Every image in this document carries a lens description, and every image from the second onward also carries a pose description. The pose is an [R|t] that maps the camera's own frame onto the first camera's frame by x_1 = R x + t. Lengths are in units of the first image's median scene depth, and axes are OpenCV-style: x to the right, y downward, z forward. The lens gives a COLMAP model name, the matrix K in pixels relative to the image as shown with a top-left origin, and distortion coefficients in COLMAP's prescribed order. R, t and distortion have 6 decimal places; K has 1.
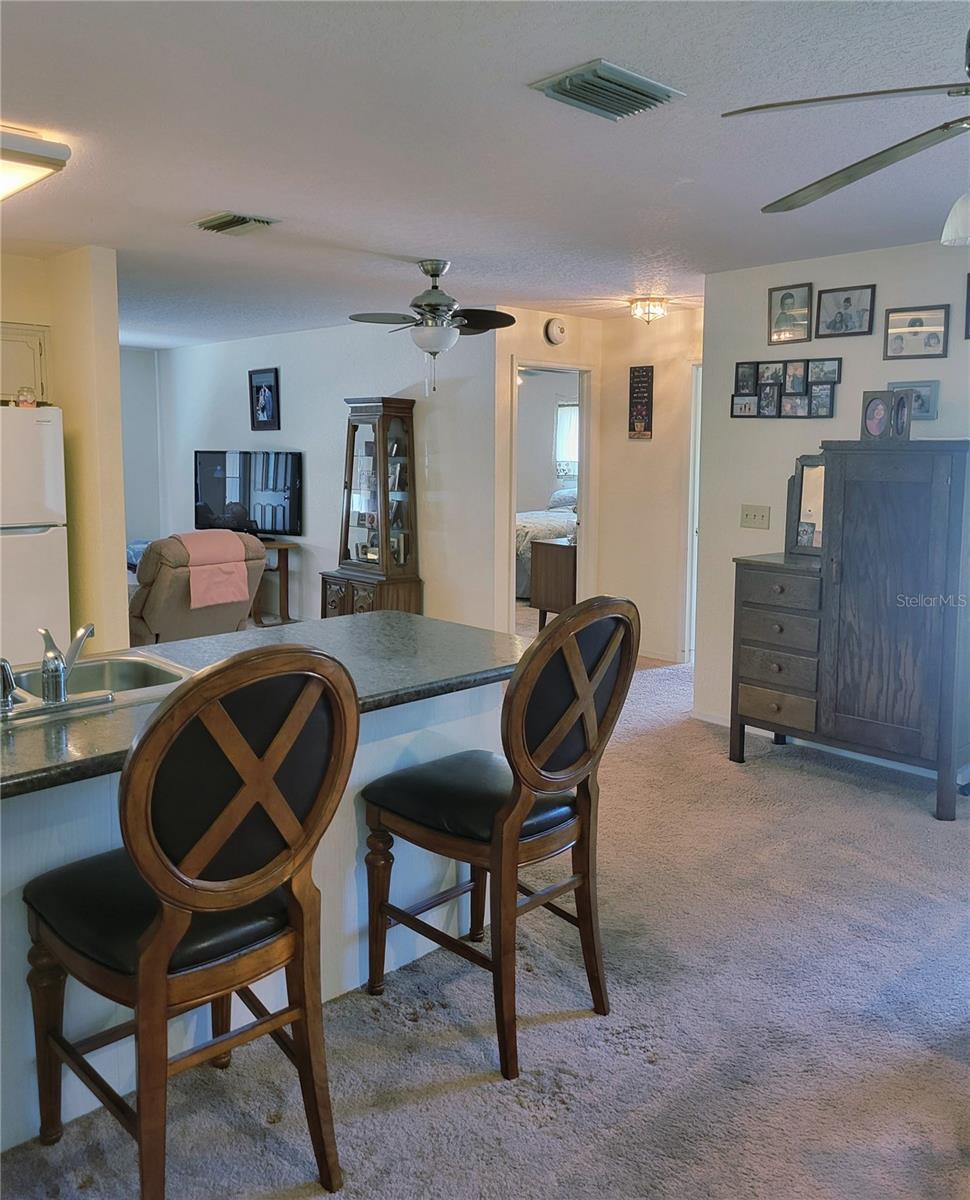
lens RADIAL K [[962.0, 0, 486.0], [0, 962.0, 538.7], [0, 0, 1]] dist [0.064880, -0.051931]
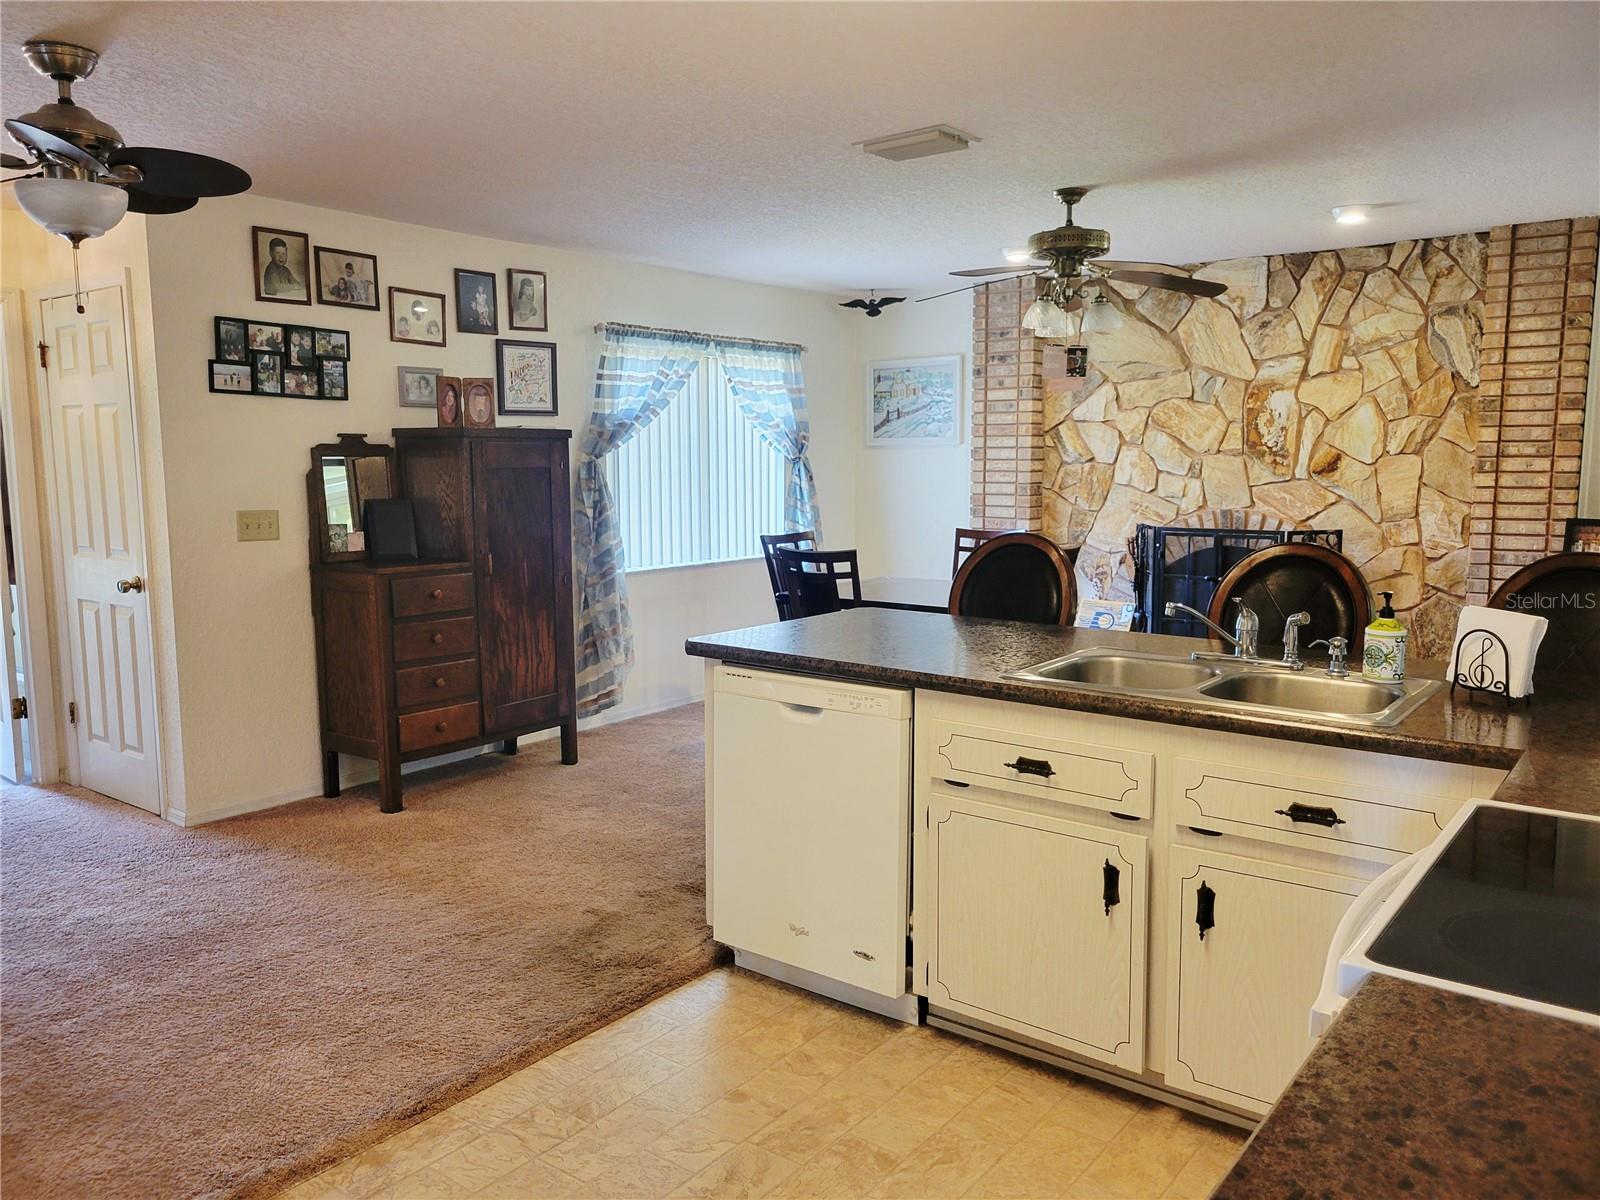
lens RADIAL K [[1212.4, 0, 780.0], [0, 1212.4, 602.3], [0, 0, 1]] dist [0.045922, -0.040052]
pose [[-0.149792, -0.126014, 0.980654, -0.788849], [0.097532, 0.985124, 0.141486, -0.063385], [-0.983895, 0.116839, -0.135273, 0.786802]]
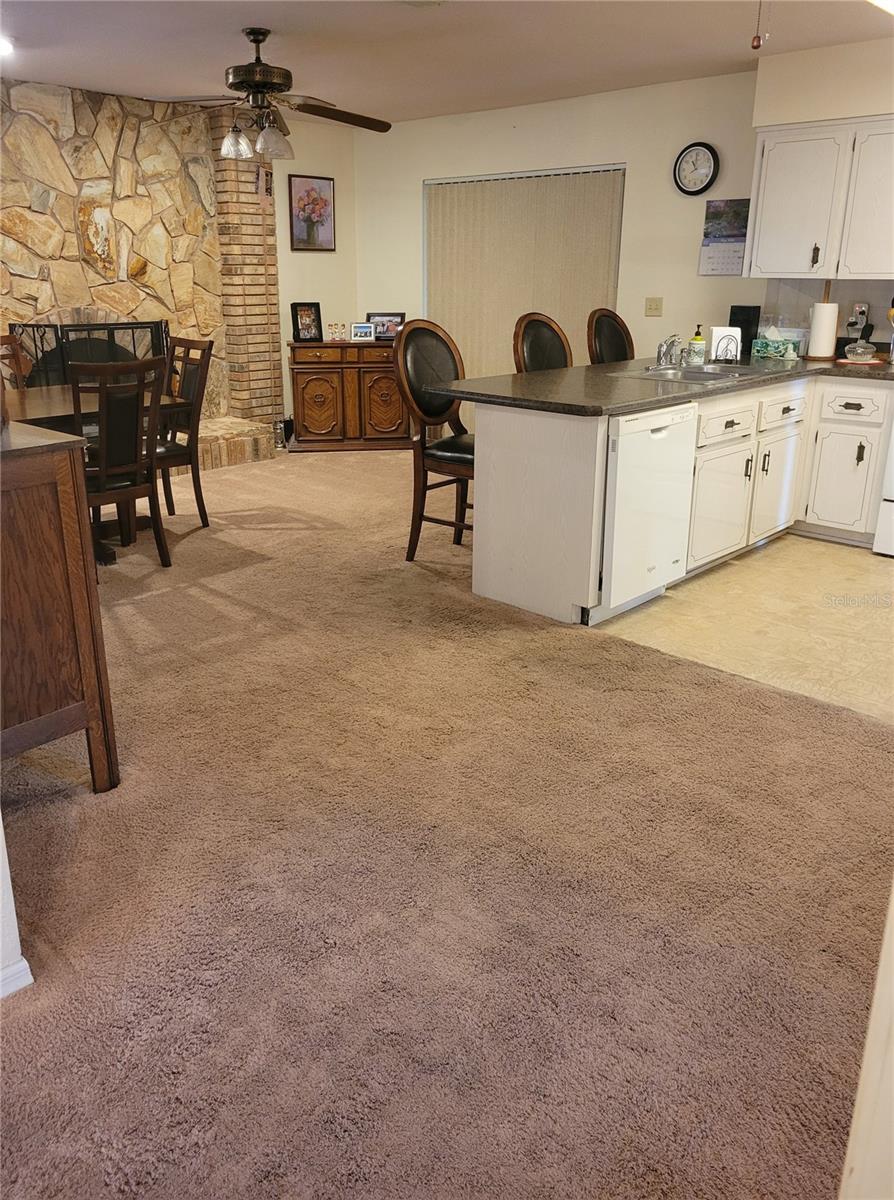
lens RADIAL K [[931.4, 0, 430.4], [0, 931.4, 571.4], [0, 0, 1]] dist [0.031819, -0.004000]
pose [[-0.998927, 0.003189, -0.046194, 0.086655], [-0.015552, 0.916569, 0.399575, -0.115334], [0.043614, 0.399864, -0.915536, 1.465113]]
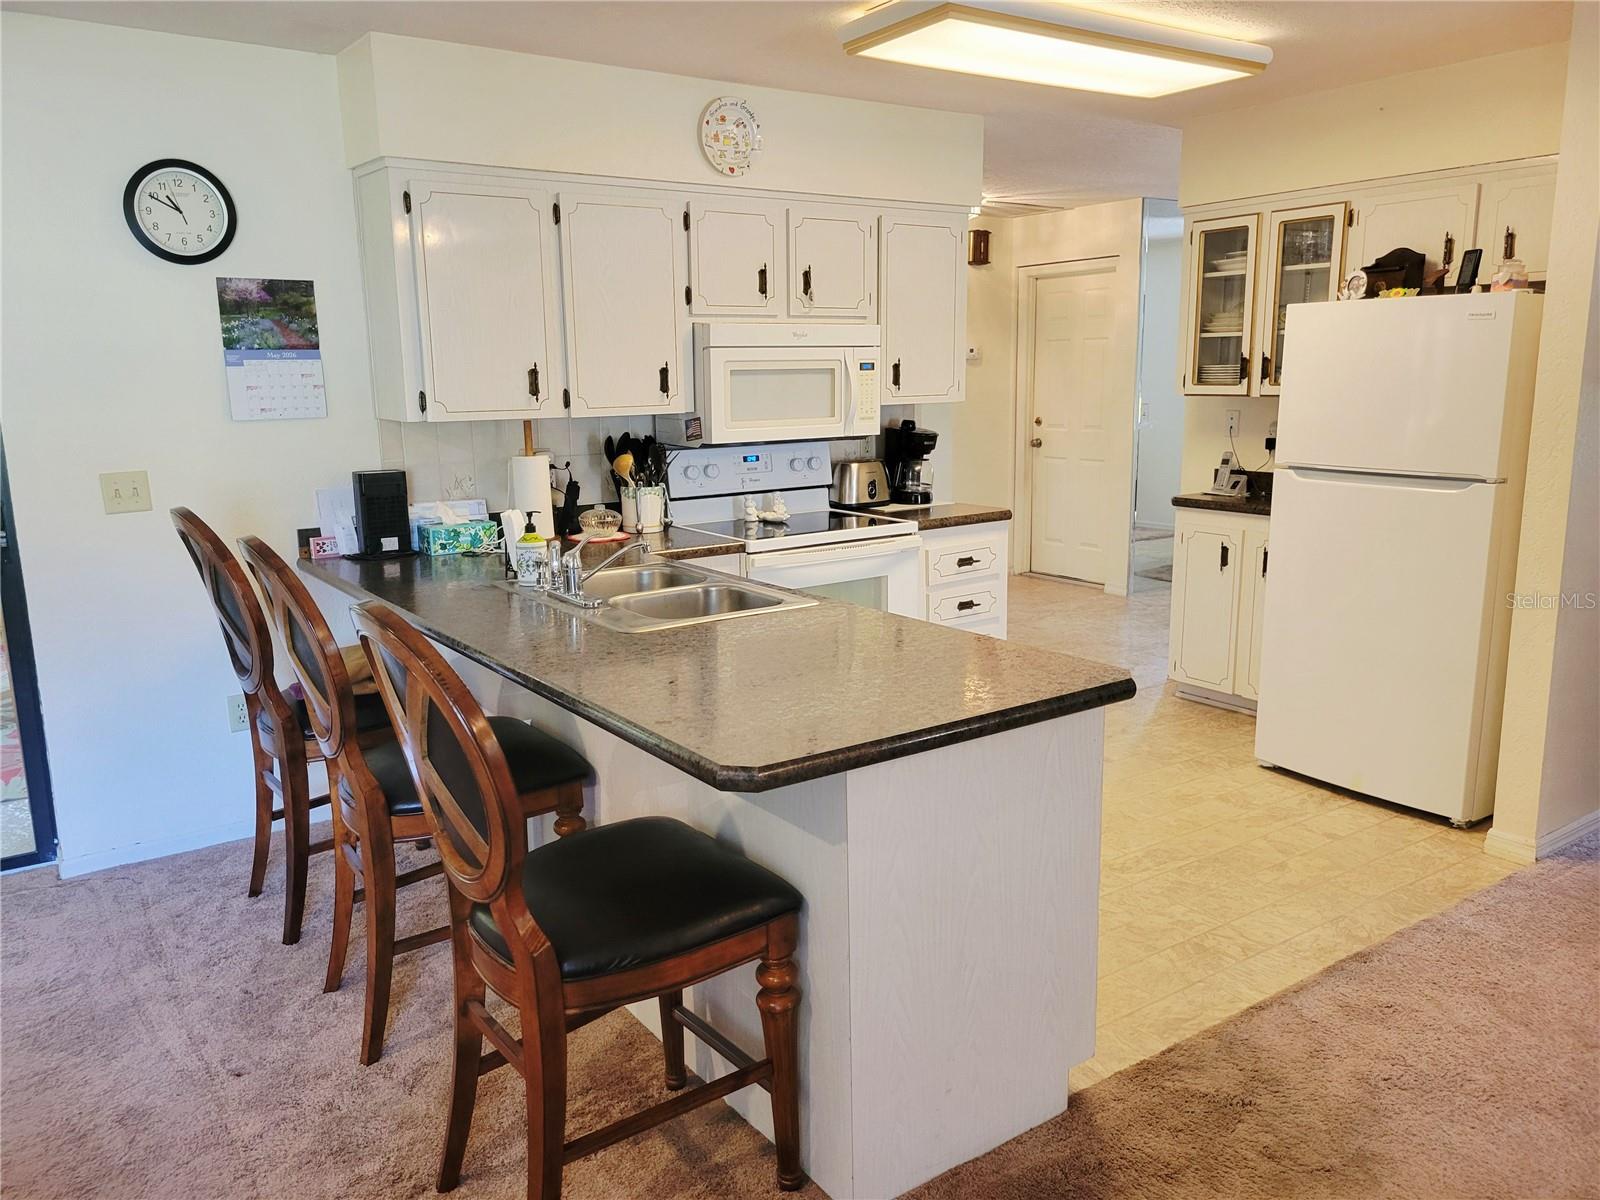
lens RADIAL K [[1203.2, 0, 801.2], [0, 1203.2, 598.6], [0, 0, 1]] dist [0.050036, -0.038964]
pose [[-0.145132, 0.183319, -0.972281, 0.411436], [-0.081500, 0.977131, 0.196399, -0.058056], [0.986050, 0.107745, -0.126872, 0.673668]]
